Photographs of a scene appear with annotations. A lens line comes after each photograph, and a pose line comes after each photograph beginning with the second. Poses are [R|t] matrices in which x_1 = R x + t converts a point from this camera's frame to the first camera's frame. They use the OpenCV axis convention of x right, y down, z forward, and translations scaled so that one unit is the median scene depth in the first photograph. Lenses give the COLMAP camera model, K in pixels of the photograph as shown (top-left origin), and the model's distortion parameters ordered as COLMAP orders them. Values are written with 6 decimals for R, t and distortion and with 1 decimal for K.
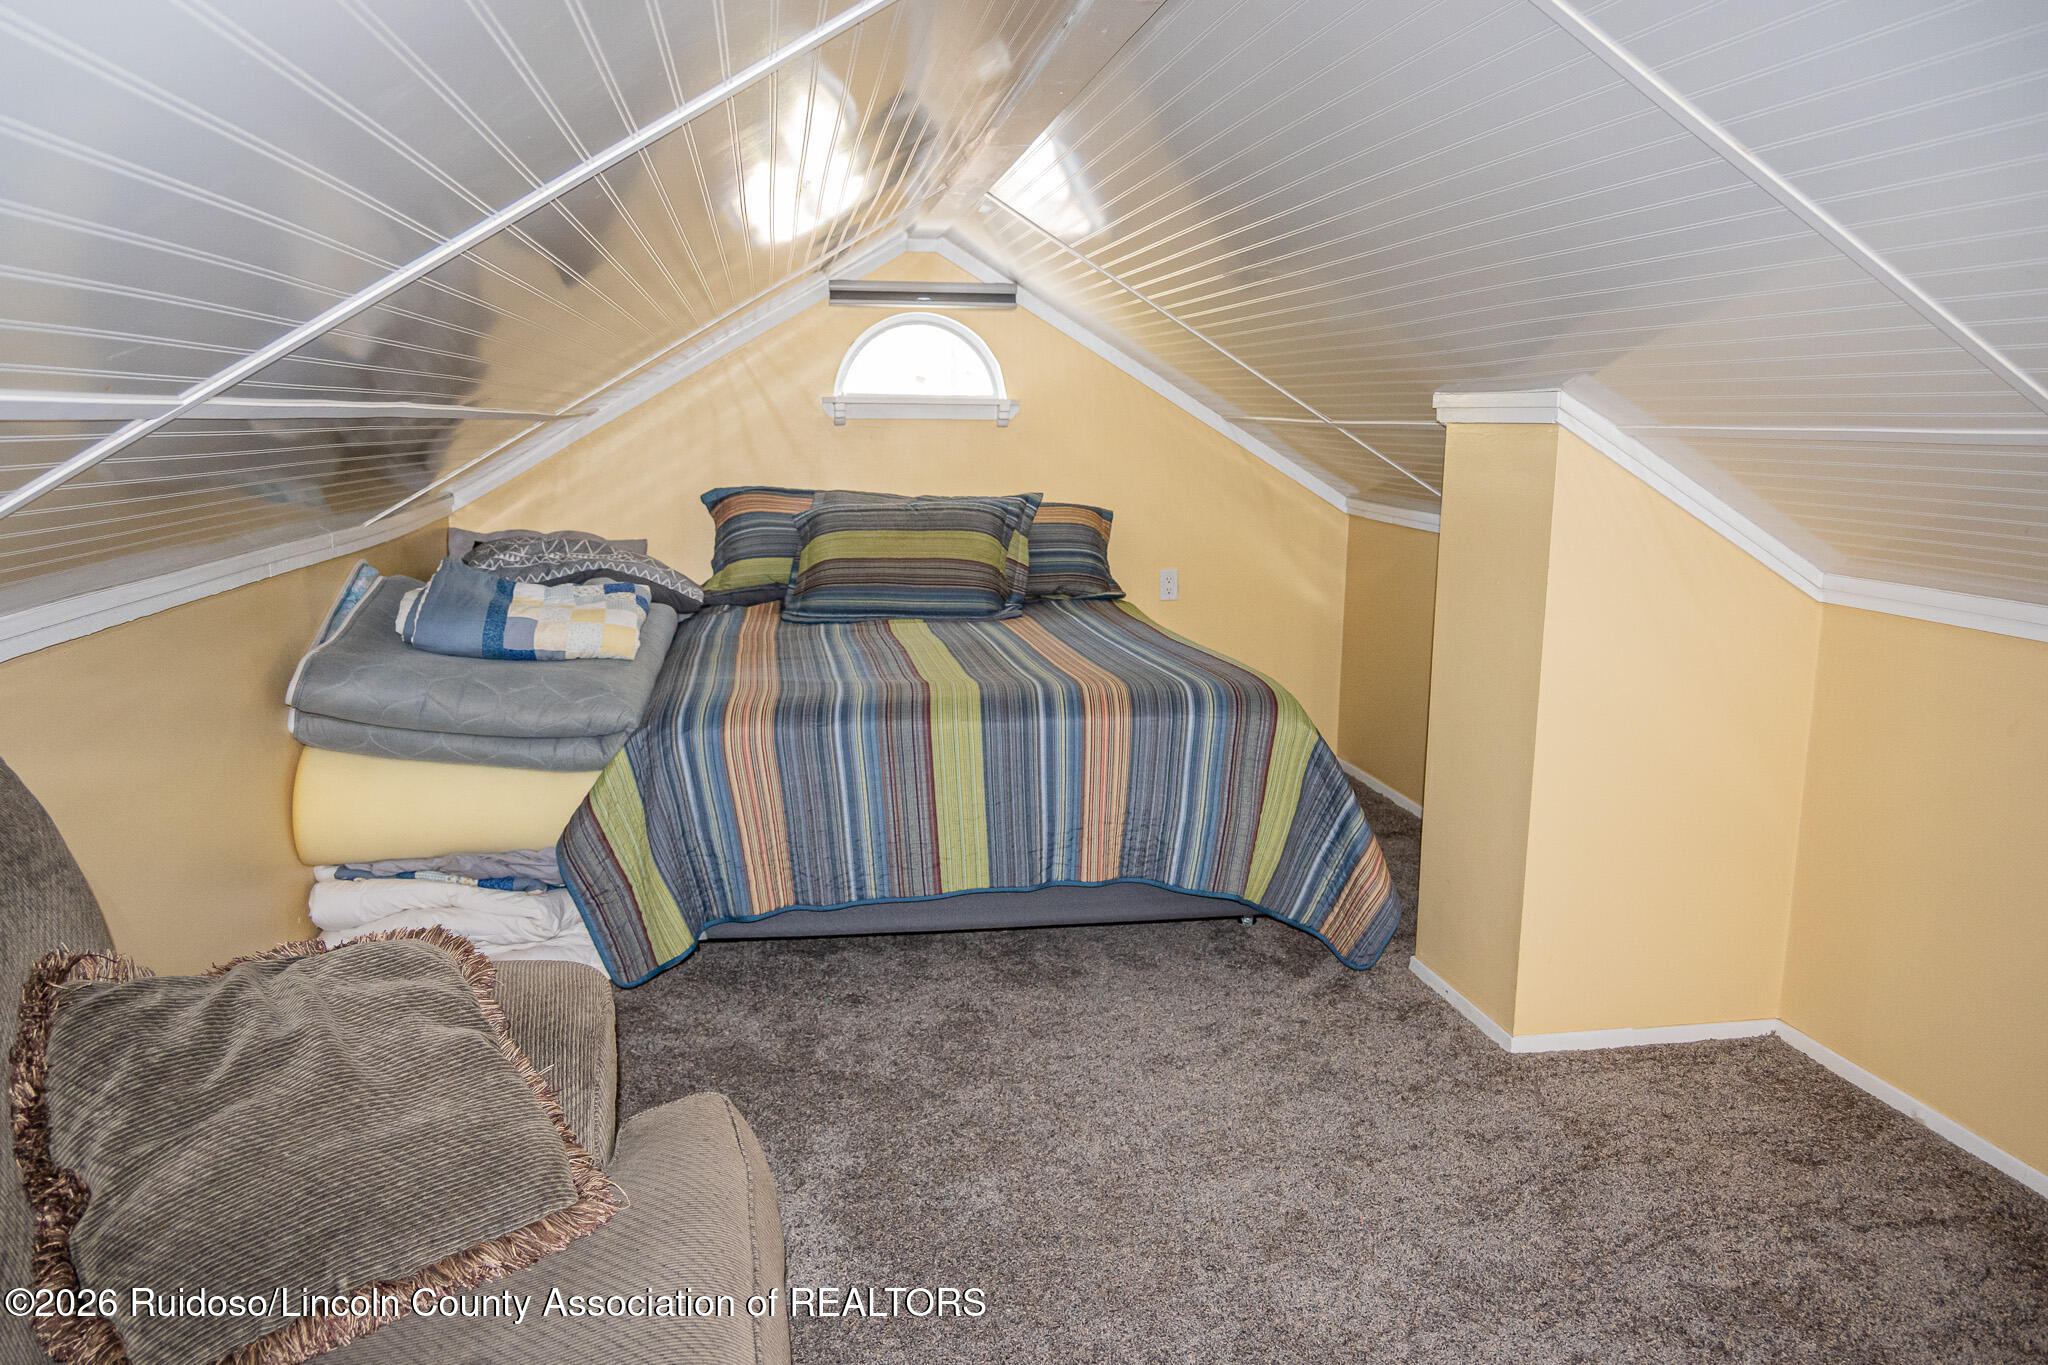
lens RADIAL K [[1442.9, 0, 1048.1], [0, 1442.9, 683.0], [0, 0, 1]] dist [-0.008530, 0.004153]
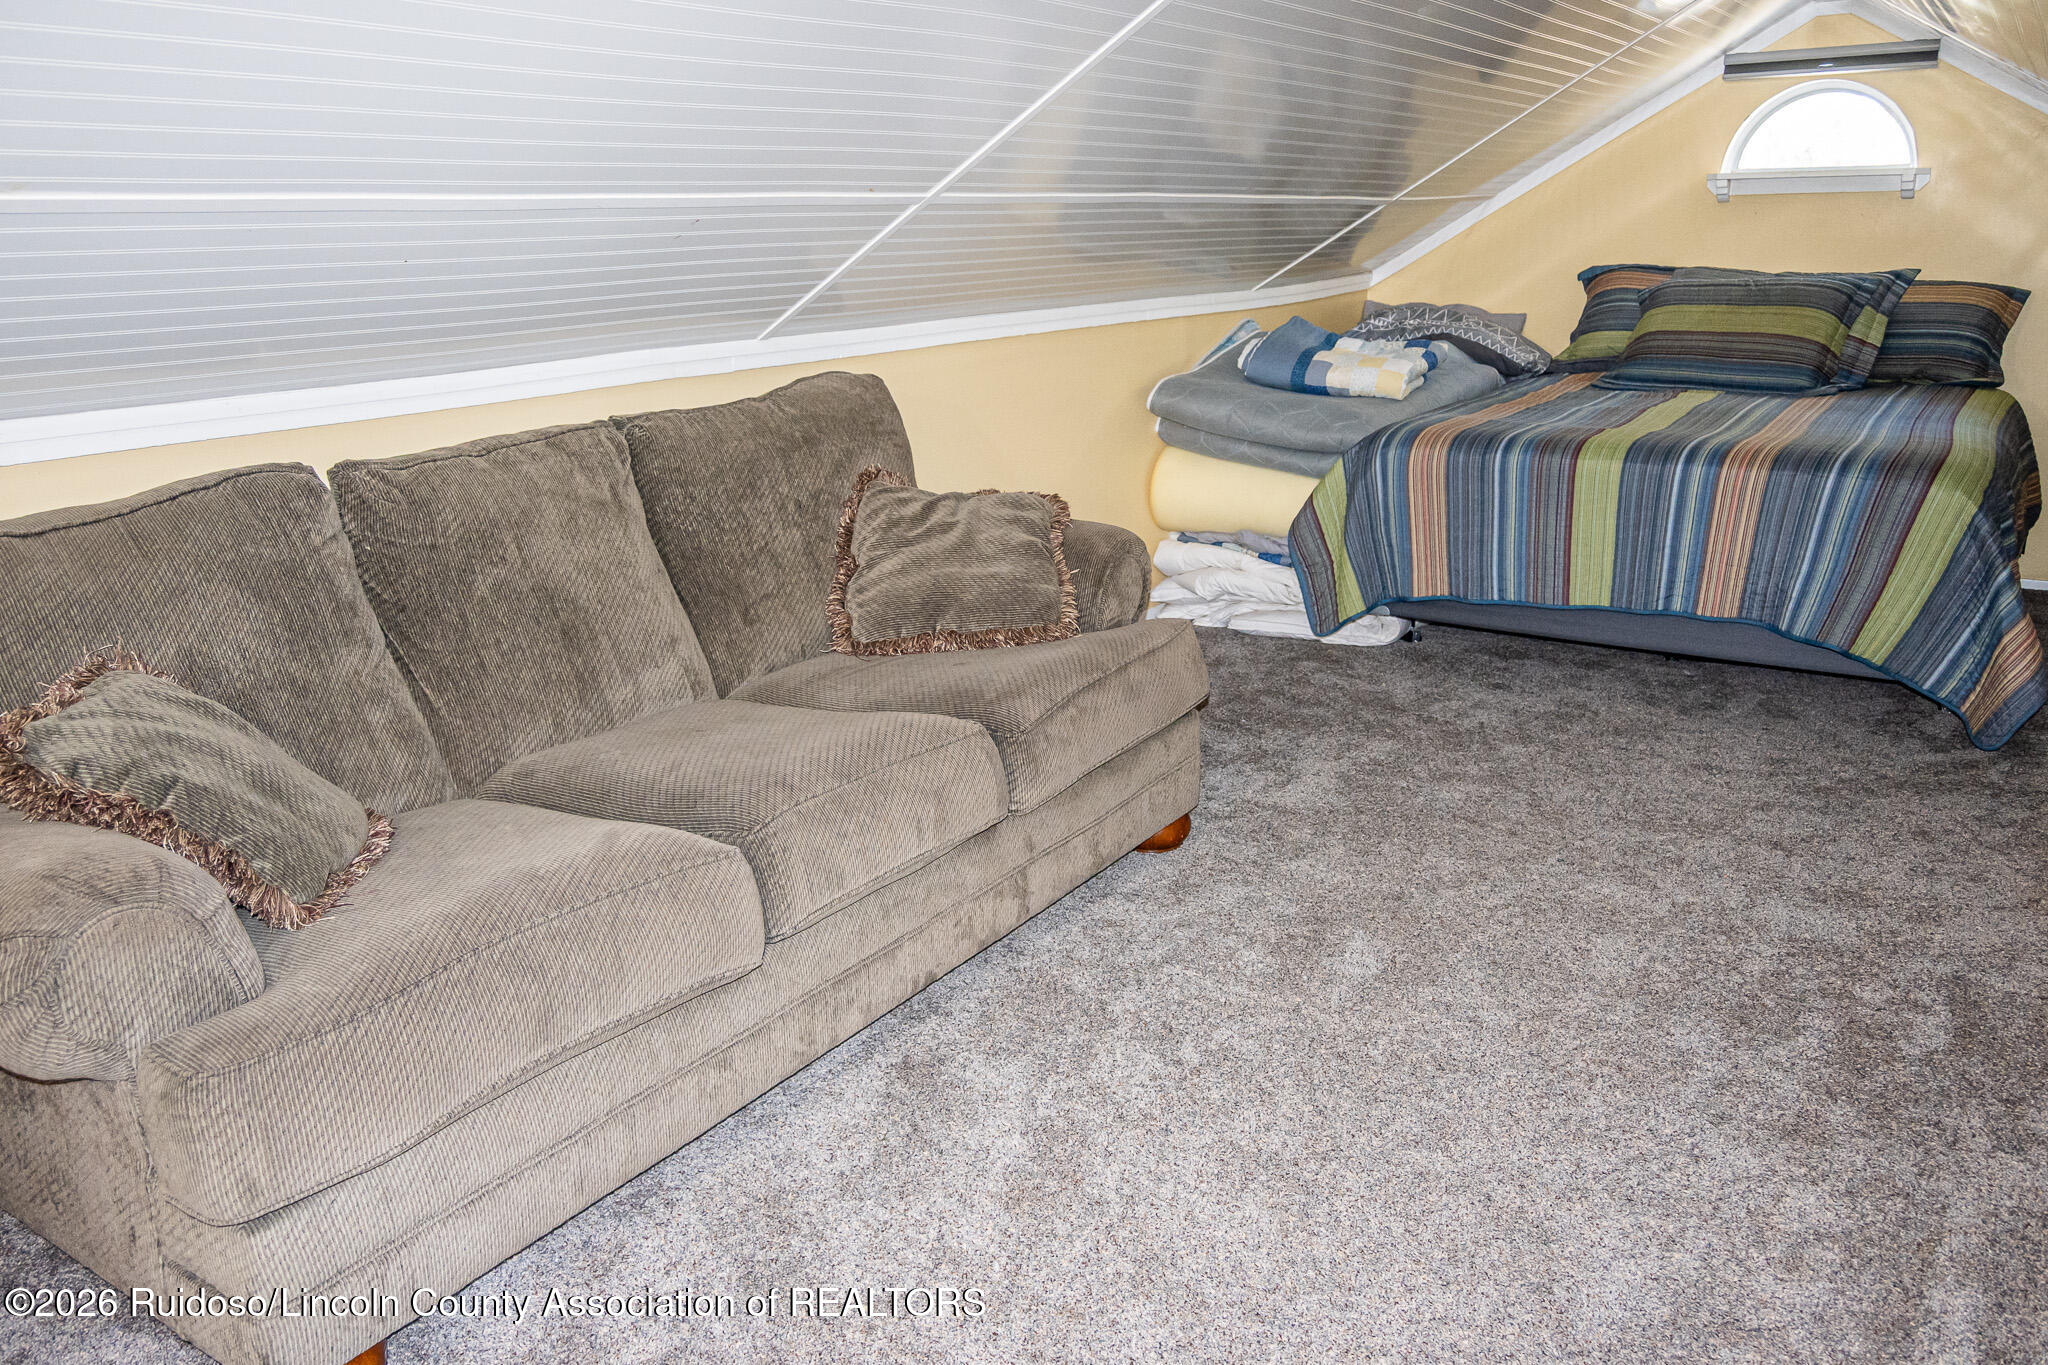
lens RADIAL K [[1464.0, 0, 1027.4], [0, 1464.0, 610.5], [0, 0, 1]] dist [0.031566, -0.002230]
pose [[0.742224, 0.156103, -0.651717, 0.368833], [-0.100204, 0.987411, 0.122390, 0.045615], [0.662618, -0.025536, 0.748522, -0.186949]]
